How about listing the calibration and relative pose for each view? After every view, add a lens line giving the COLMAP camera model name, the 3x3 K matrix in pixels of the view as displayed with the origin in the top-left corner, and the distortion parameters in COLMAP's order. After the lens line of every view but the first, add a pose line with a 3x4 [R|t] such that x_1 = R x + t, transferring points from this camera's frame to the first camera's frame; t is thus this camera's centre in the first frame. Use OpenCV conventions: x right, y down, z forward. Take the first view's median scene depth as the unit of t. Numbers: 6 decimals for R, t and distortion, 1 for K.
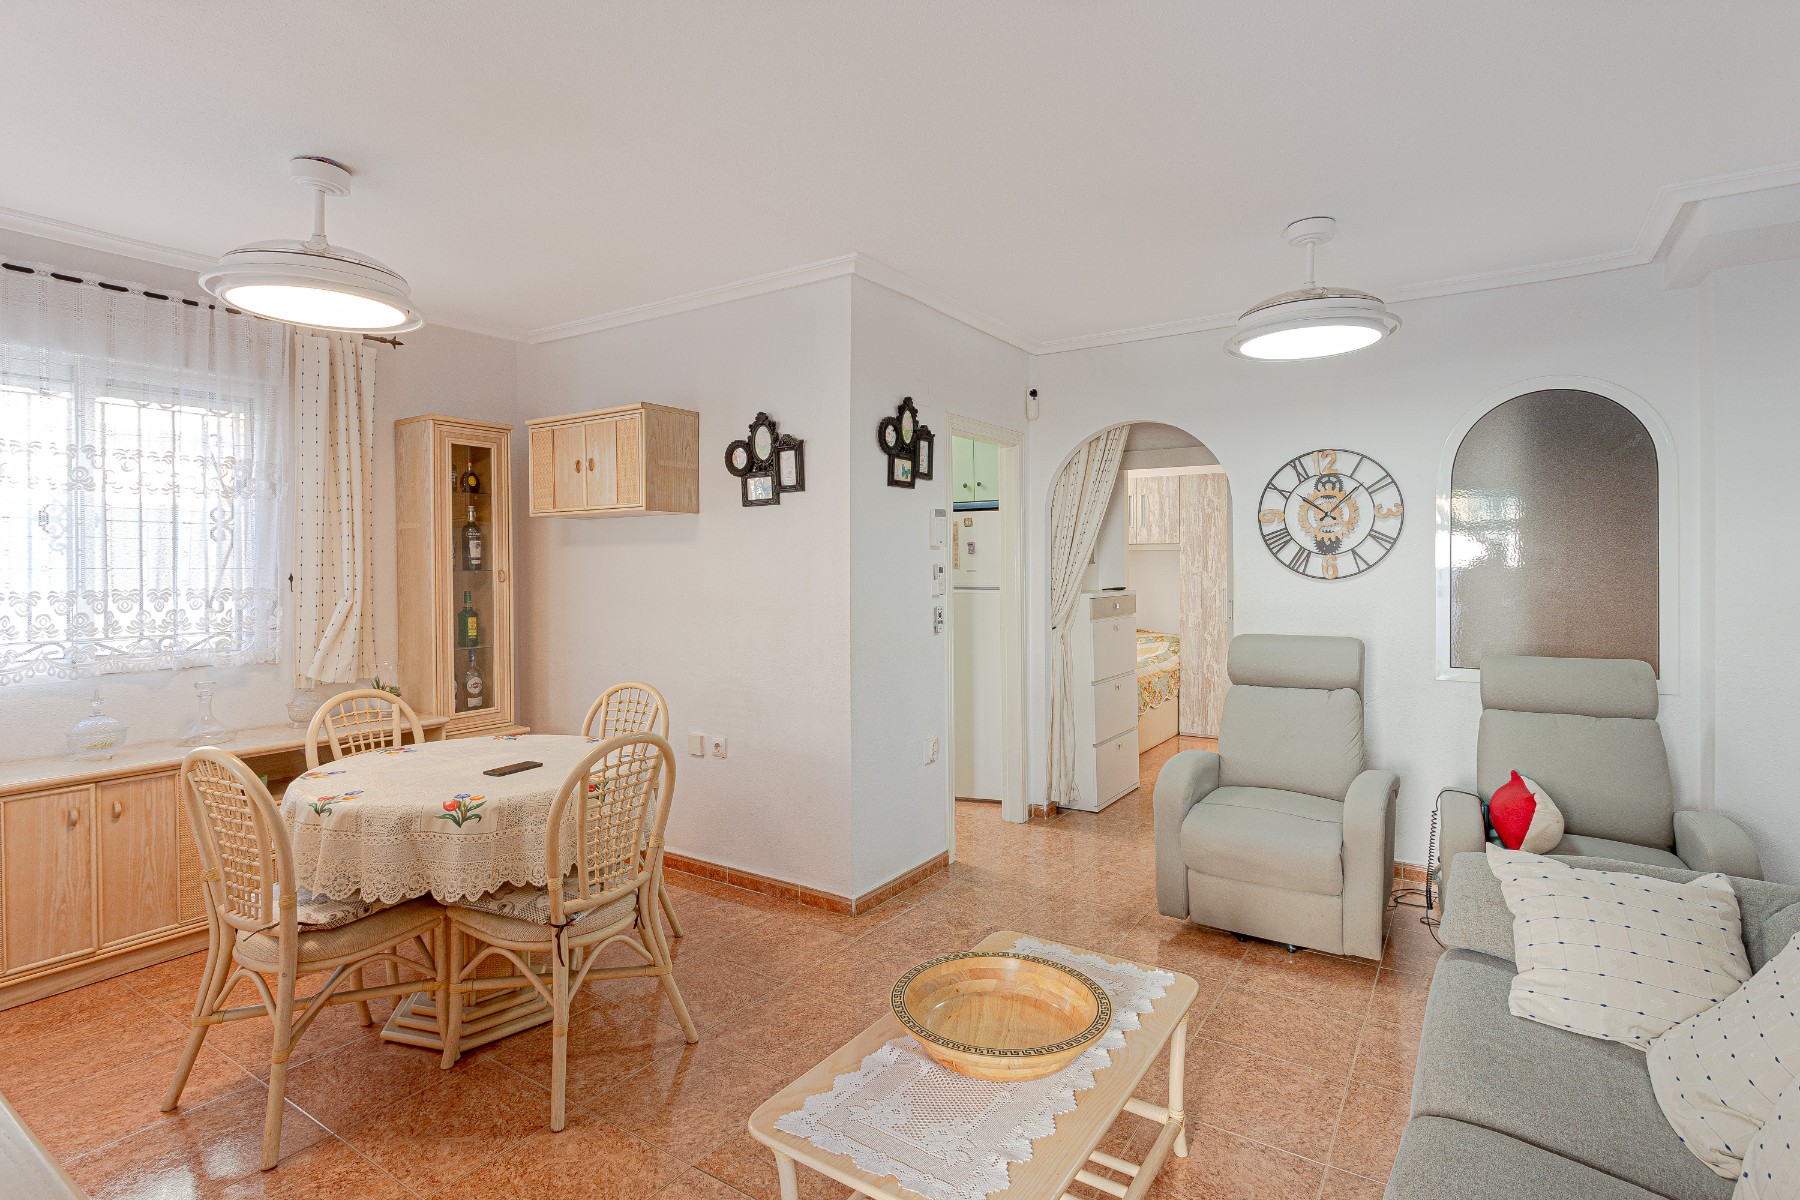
lens RADIAL K [[872.9, 0, 900.0], [0, 872.9, 600.0], [0, 0, 1]] dist [0.003238, 0.001104]
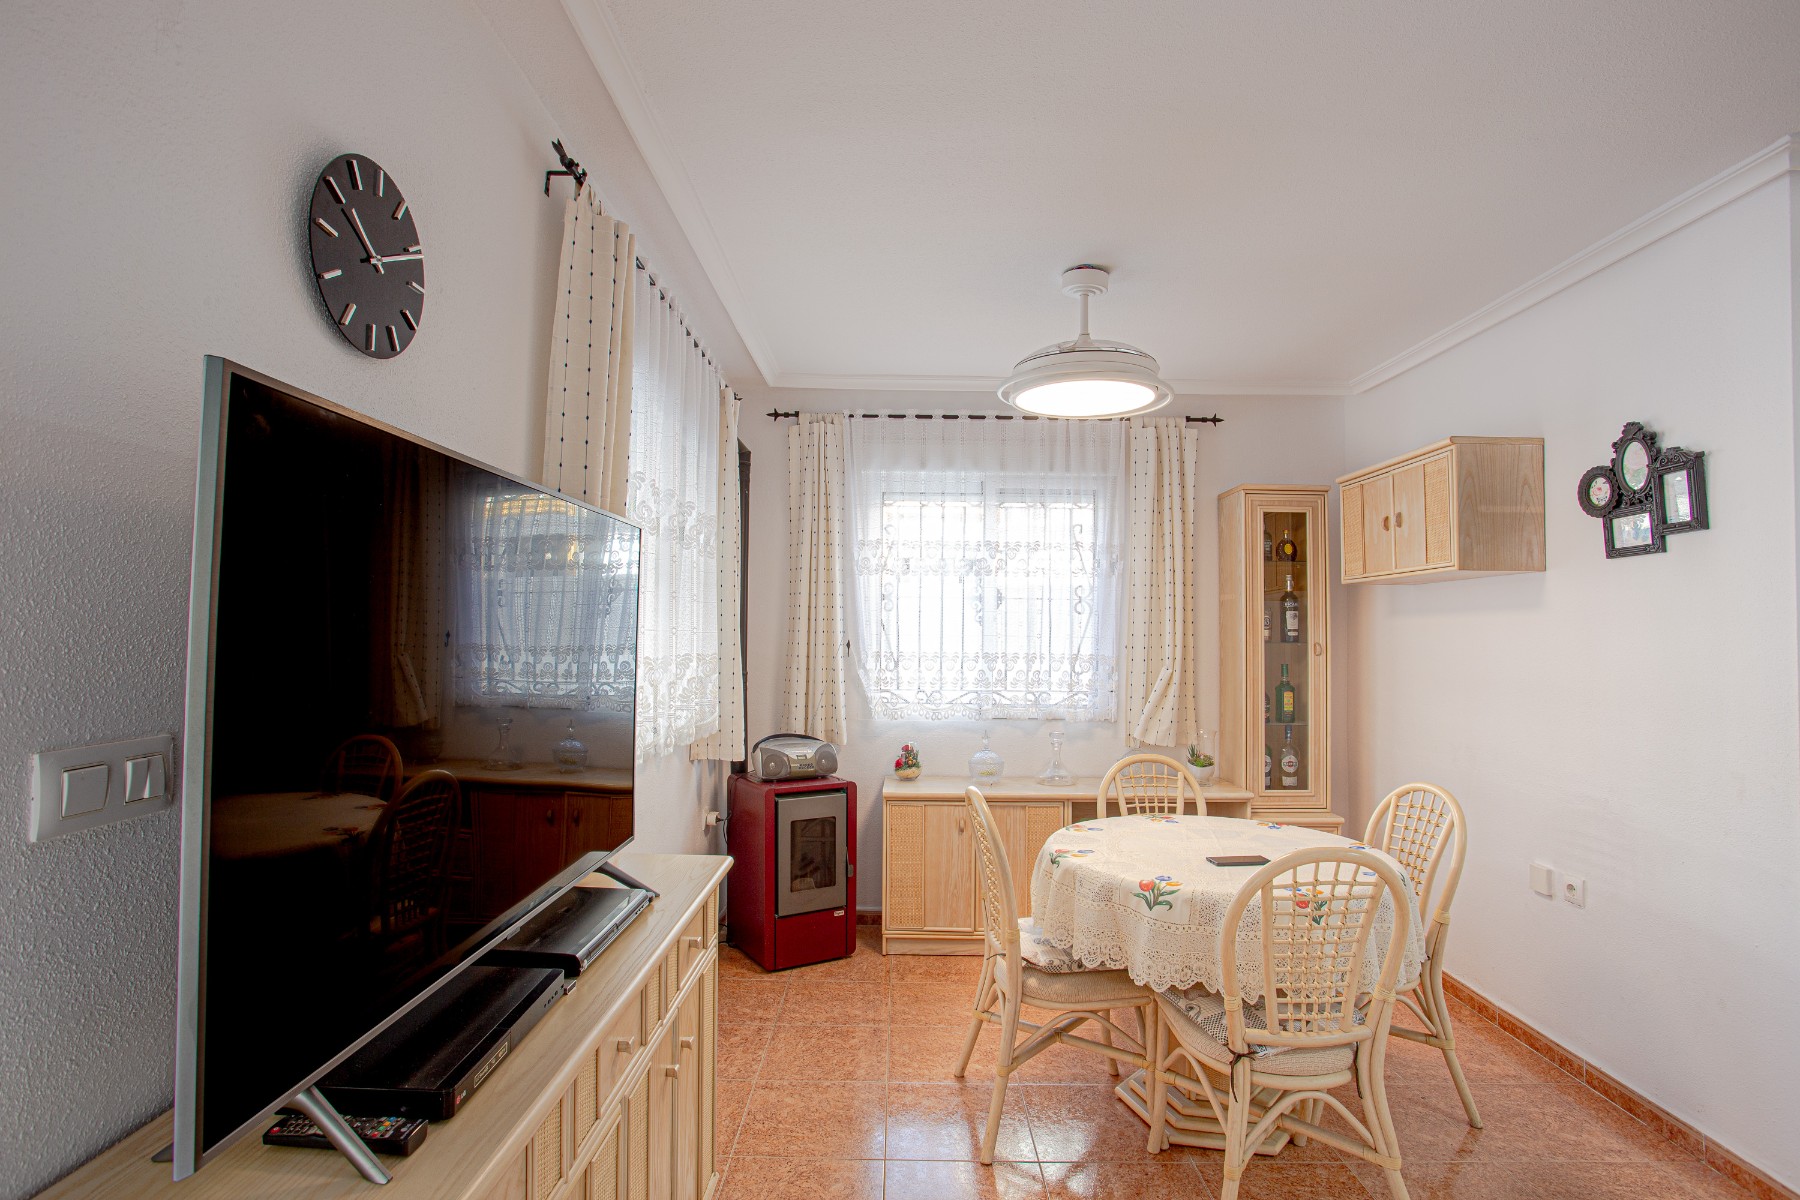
lens RADIAL K [[890.6, 0, 903.0], [0, 890.6, 632.2], [0, 0, 1]] dist [-0.071576, 0.032798]
pose [[0.554783, 0.006955, -0.831966, 0.092238], [-0.046185, 0.998681, -0.022450, -0.005412], [0.830712, 0.050880, 0.554372, 0.149411]]
